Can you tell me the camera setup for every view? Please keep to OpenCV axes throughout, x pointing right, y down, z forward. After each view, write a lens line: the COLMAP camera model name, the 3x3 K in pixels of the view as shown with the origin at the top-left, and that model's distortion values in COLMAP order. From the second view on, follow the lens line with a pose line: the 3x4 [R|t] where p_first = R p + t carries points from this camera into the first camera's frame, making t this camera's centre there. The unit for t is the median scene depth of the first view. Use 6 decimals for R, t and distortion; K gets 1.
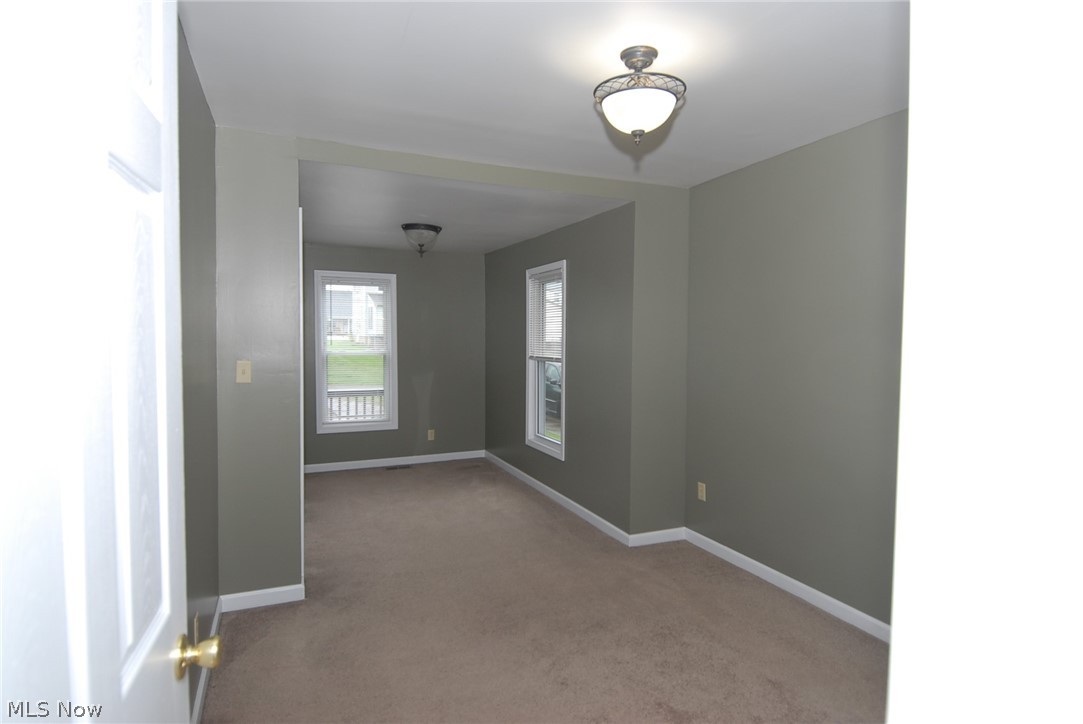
lens RADIAL K [[588.6, 0, 536.1], [0, 588.6, 358.9], [0, 0, 1]] dist [0.047750, -0.046410]
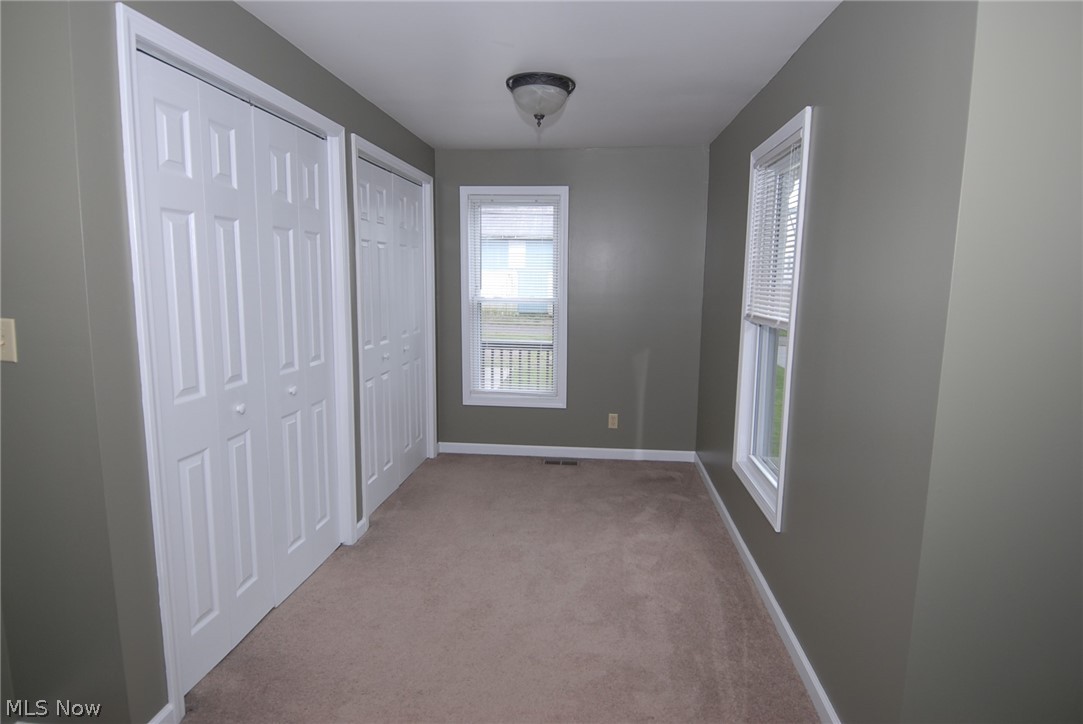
lens RADIAL K [[588.6, 0, 536.1], [0, 588.6, 358.9], [0, 0, 1]] dist [0.047750, -0.046410]
pose [[0.871280, 0.072387, -0.485419, 0.080521], [-0.026089, 0.994496, 0.101474, -0.012967], [0.490093, -0.075748, 0.868373, 0.382991]]
